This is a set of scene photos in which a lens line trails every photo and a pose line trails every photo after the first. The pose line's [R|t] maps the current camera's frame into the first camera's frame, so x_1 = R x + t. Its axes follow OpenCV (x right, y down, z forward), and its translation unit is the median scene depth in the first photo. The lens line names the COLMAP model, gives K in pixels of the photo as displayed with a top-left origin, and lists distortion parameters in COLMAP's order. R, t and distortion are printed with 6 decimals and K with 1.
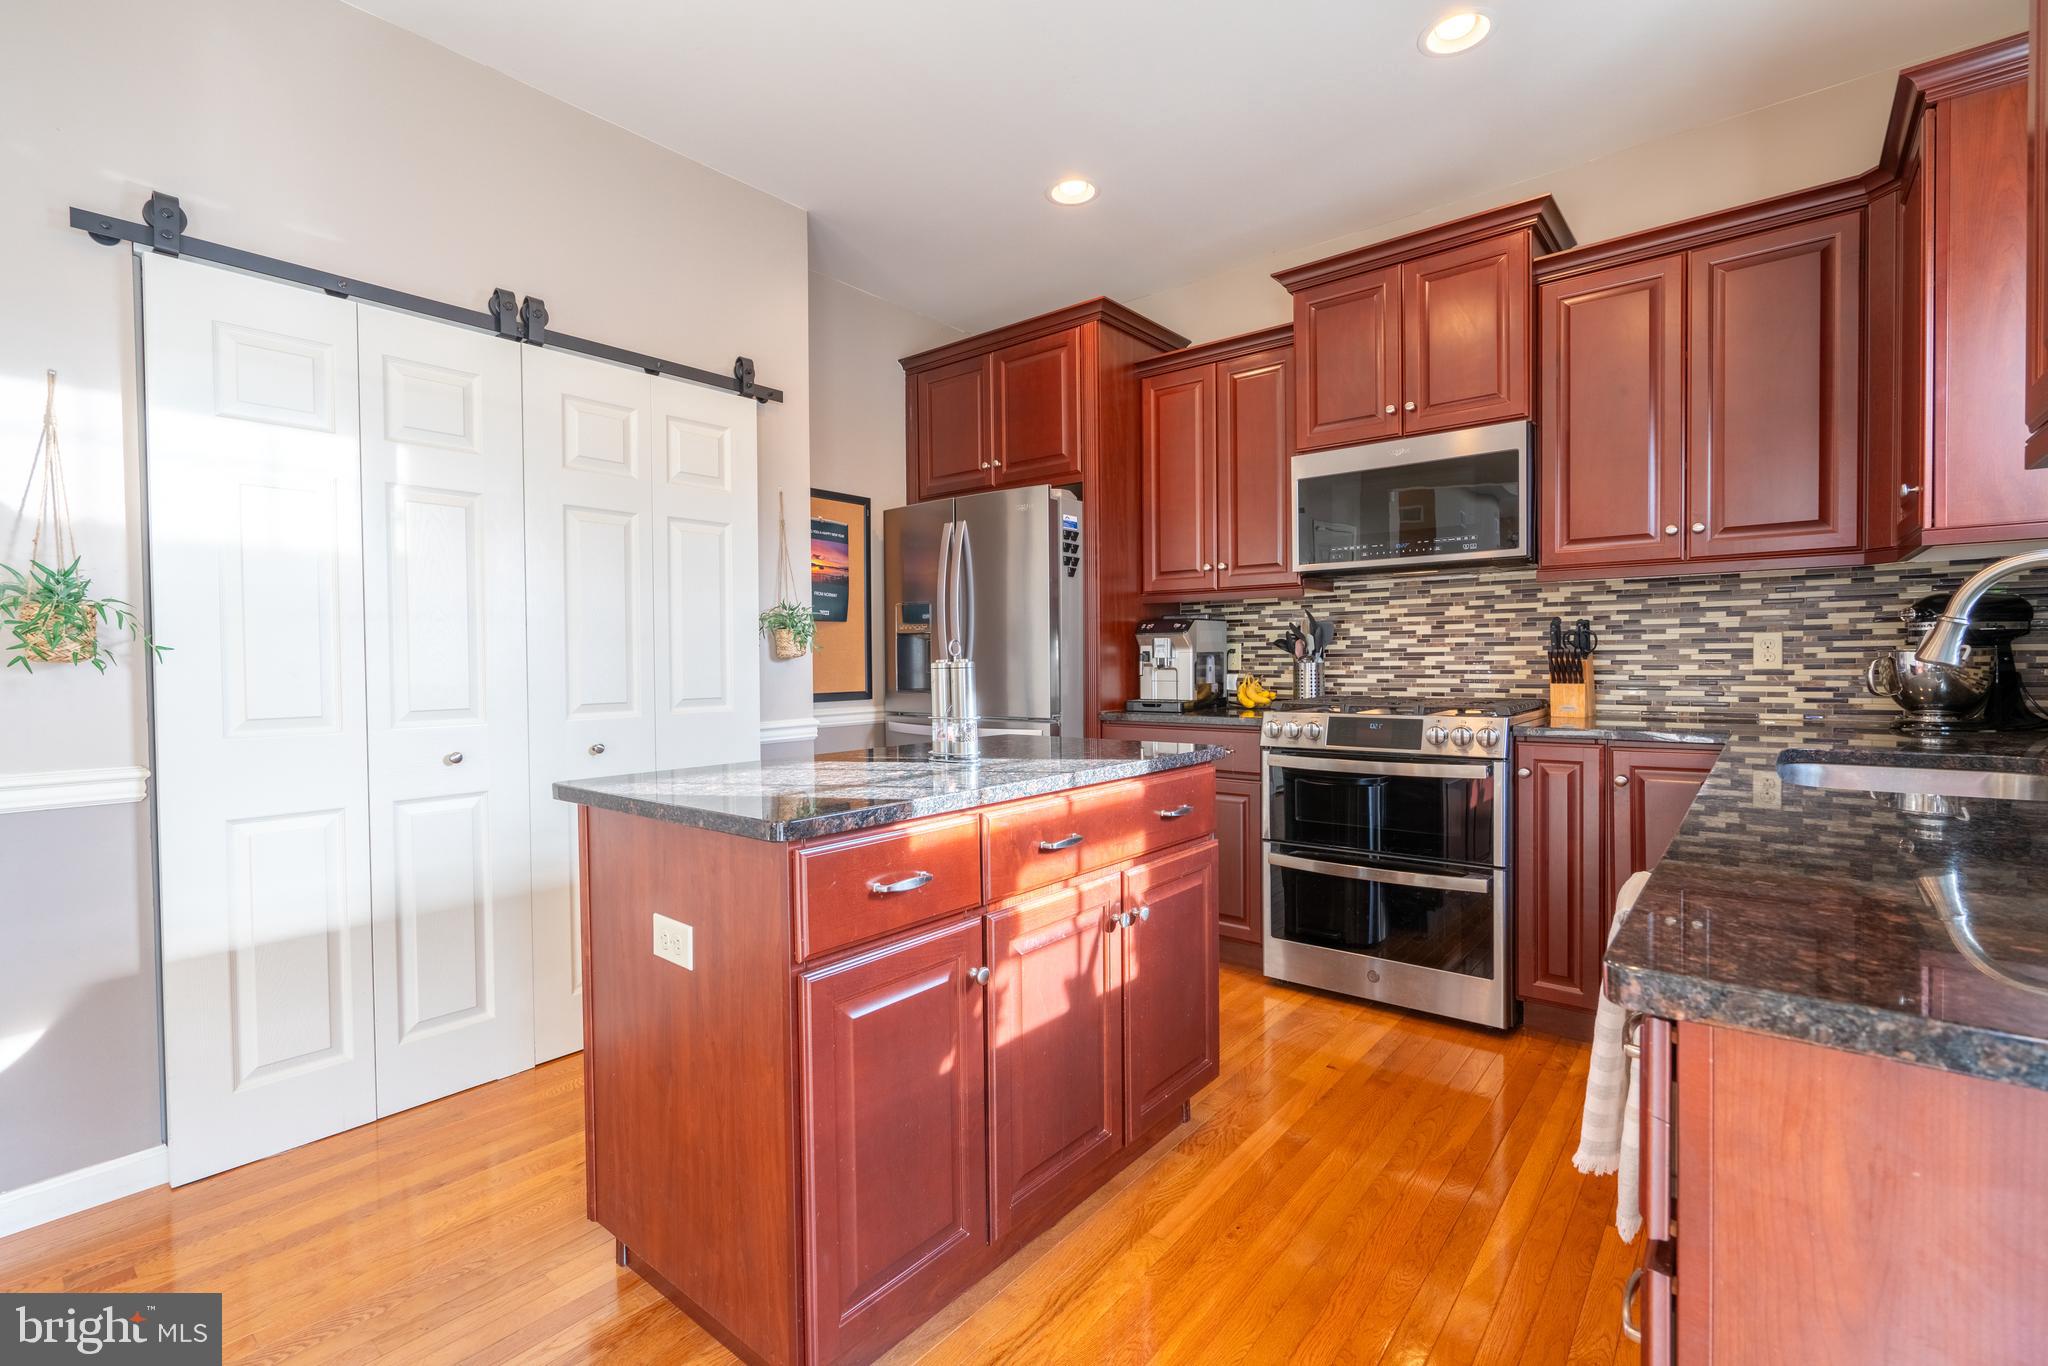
lens RADIAL K [[913.2, 0, 1015.7], [0, 913.2, 679.8], [0, 0, 1]] dist [-0.000355, 0.000451]
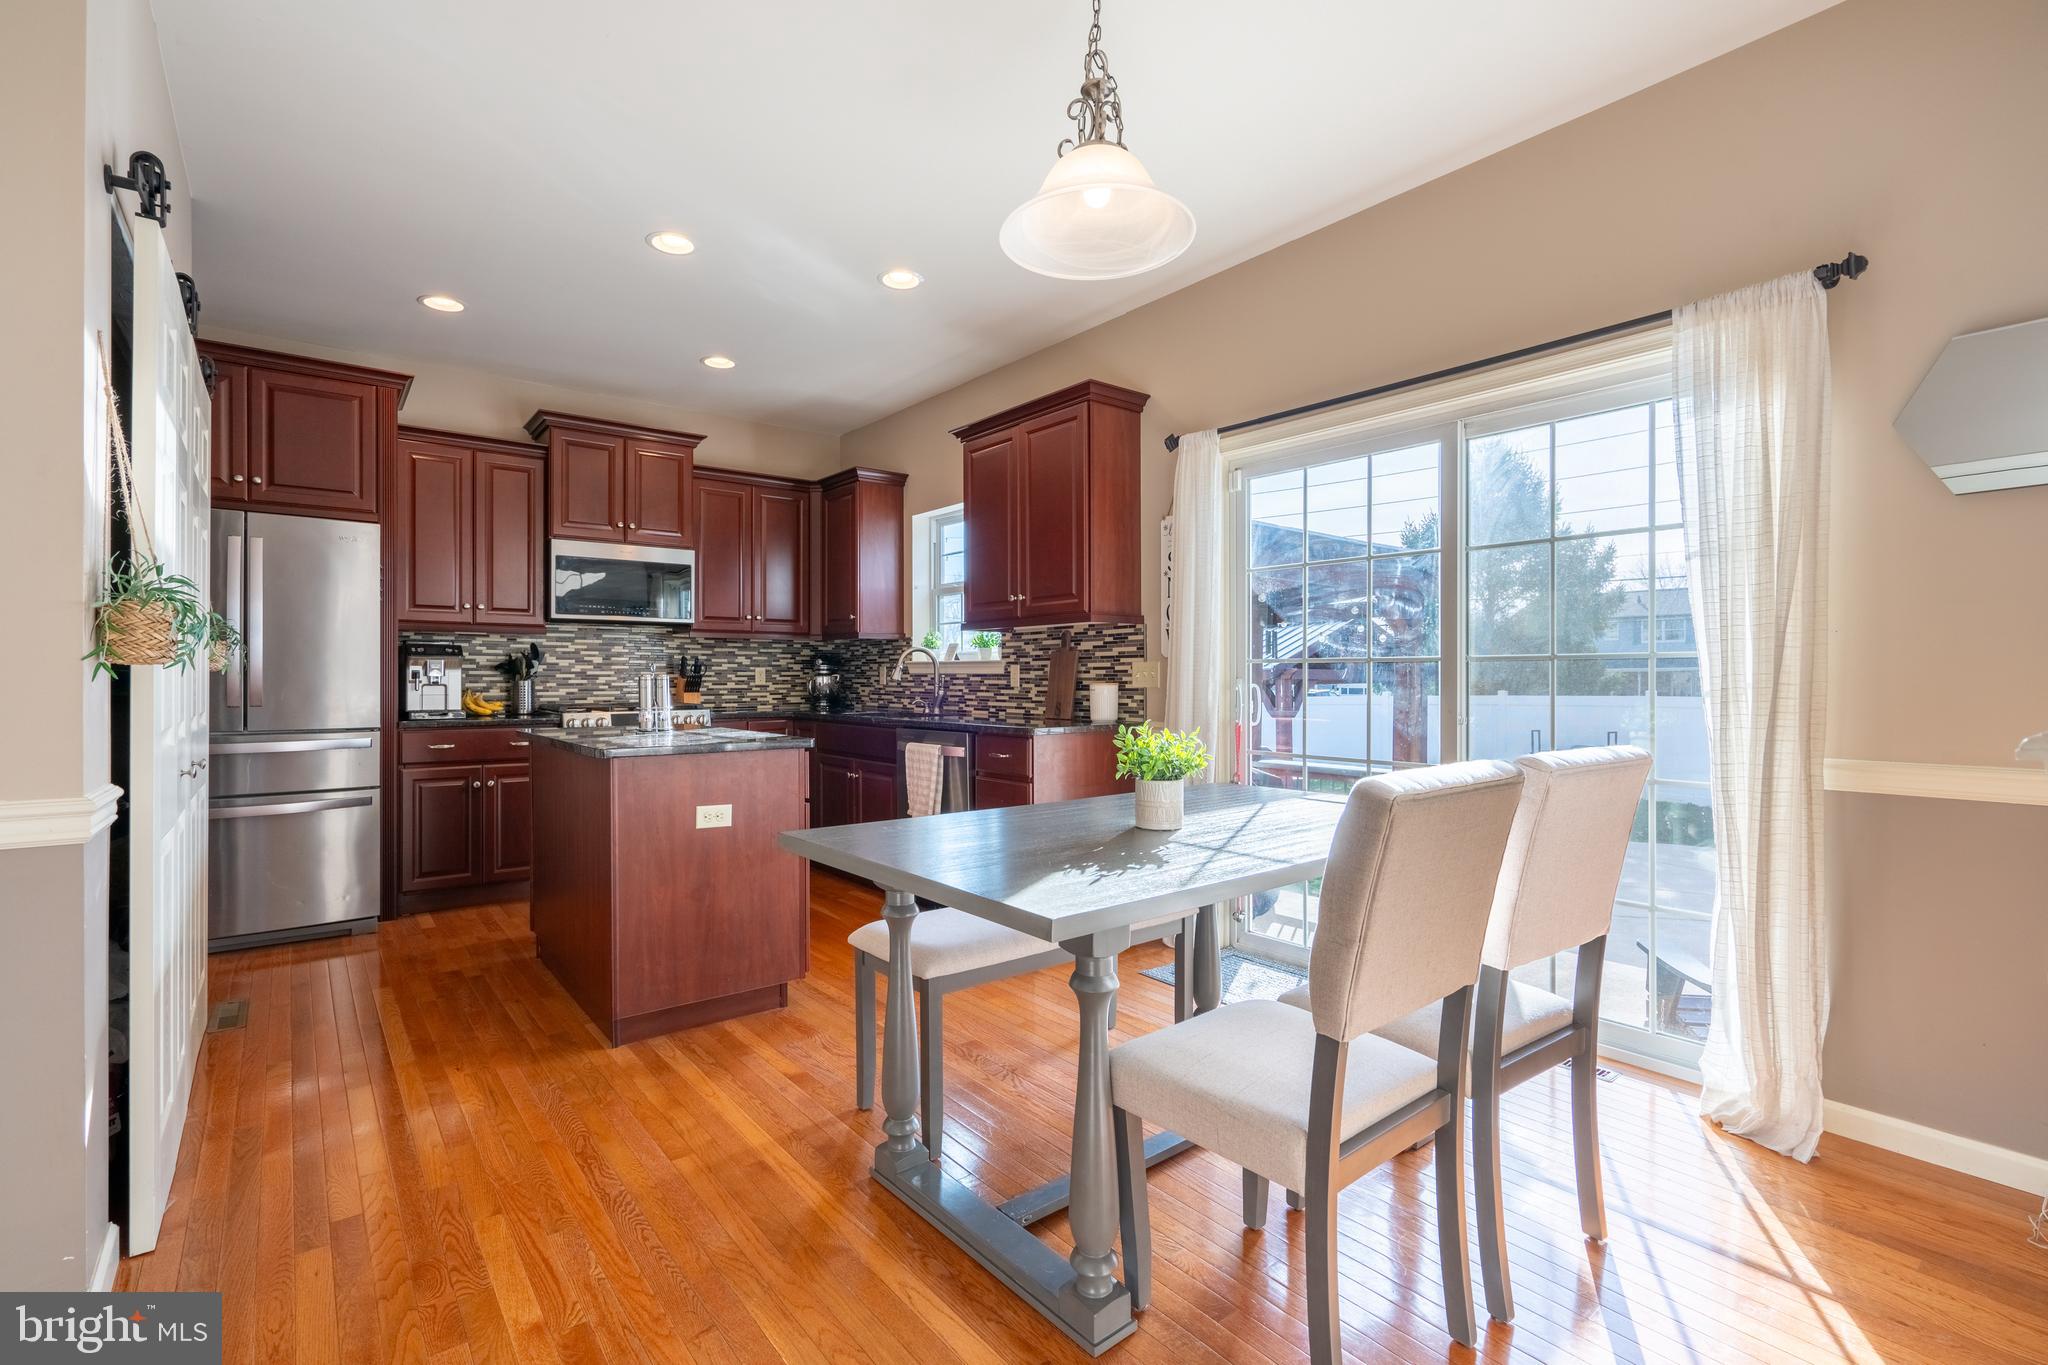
lens RADIAL K [[913.2, 0, 1015.7], [0, 913.2, 679.3], [0, 0, 1]] dist [-0.000355, 0.000451]
pose [[0.210016, 0.008543, 0.977661, -0.992438], [0.020000, 0.999715, -0.013032, 0.013509], [-0.977493, 0.022290, 0.209786, -0.023428]]
